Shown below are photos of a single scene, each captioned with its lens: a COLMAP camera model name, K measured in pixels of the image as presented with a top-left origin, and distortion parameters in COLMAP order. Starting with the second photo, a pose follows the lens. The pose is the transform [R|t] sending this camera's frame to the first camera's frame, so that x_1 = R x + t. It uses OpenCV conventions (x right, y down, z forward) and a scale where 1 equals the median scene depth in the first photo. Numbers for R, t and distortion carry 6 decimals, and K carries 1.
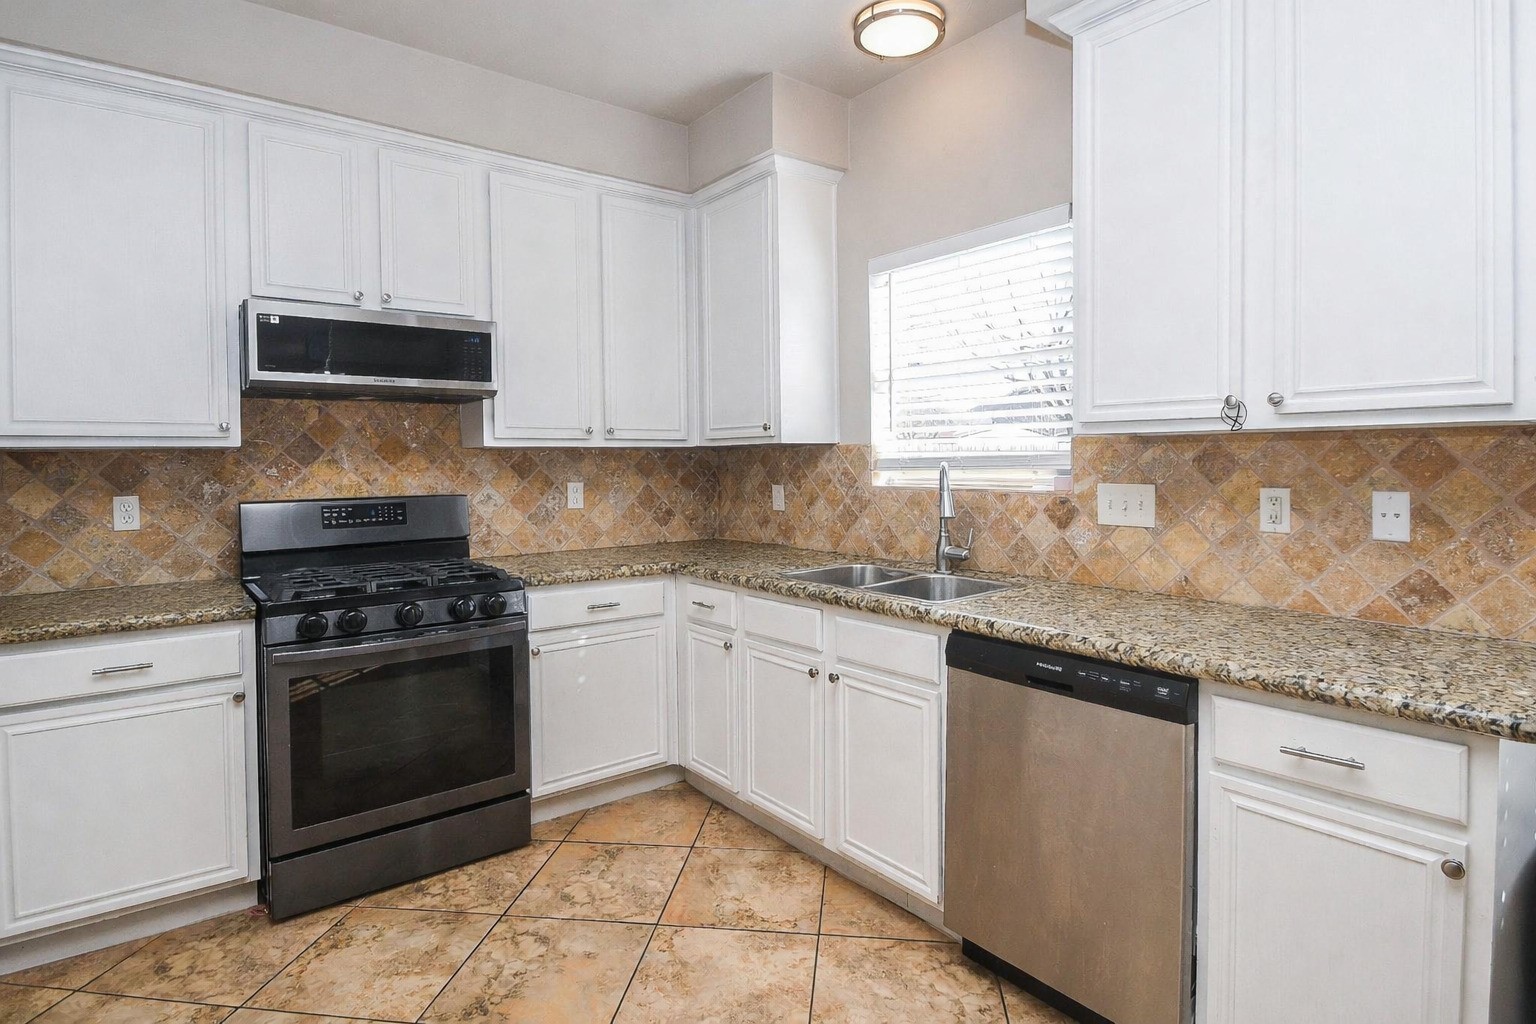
lens RADIAL K [[777.7, 0, 744.6], [0, 777.7, 469.6], [0, 0, 1]] dist [-0.004104, -0.001528]
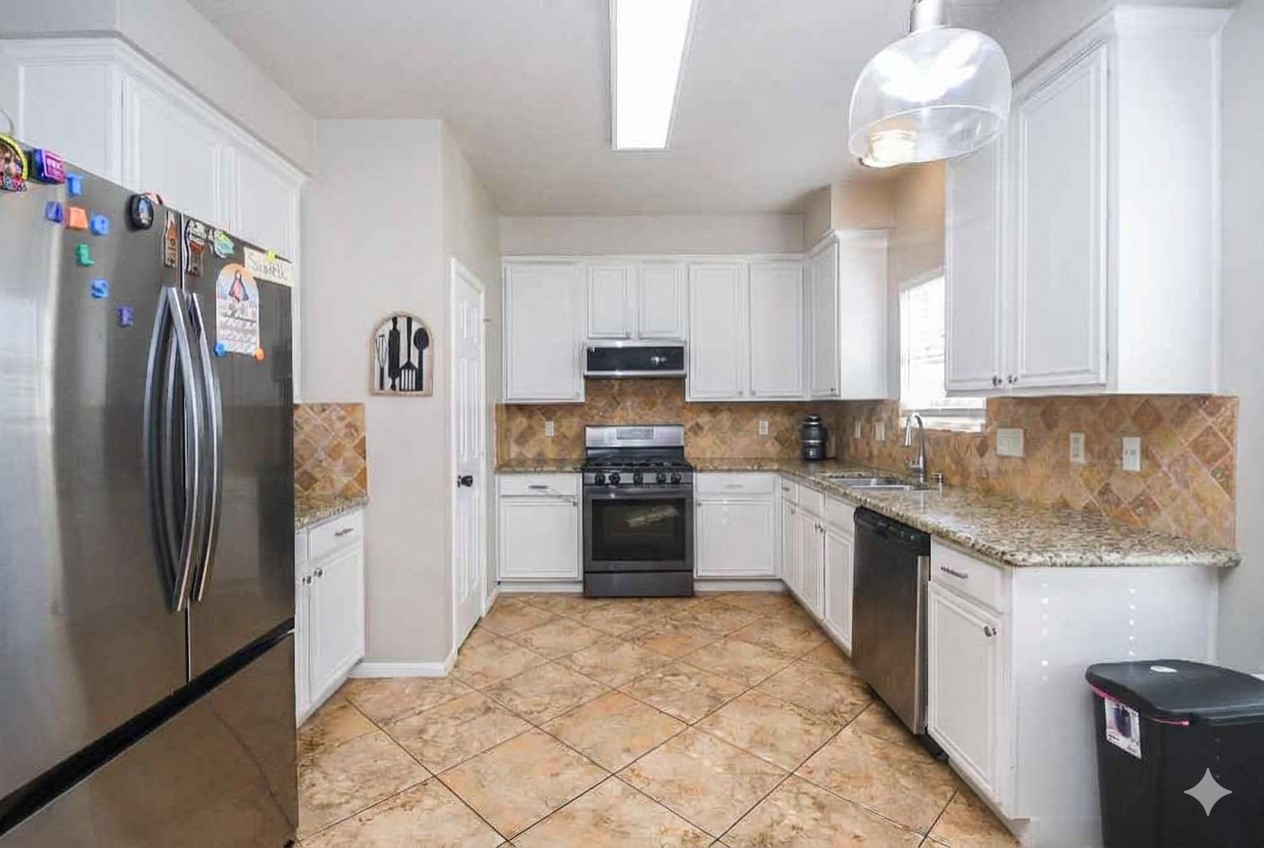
lens RADIAL K [[600.7, 0, 627.7], [0, 600.7, 405.8], [0, 0, 1]] dist [0.008421, -0.004010]
pose [[0.796249, 0.007409, -0.604924, 0.575789], [-0.012374, 0.999915, -0.004041, -0.011771], [0.604843, 0.010703, 0.796273, -0.388802]]
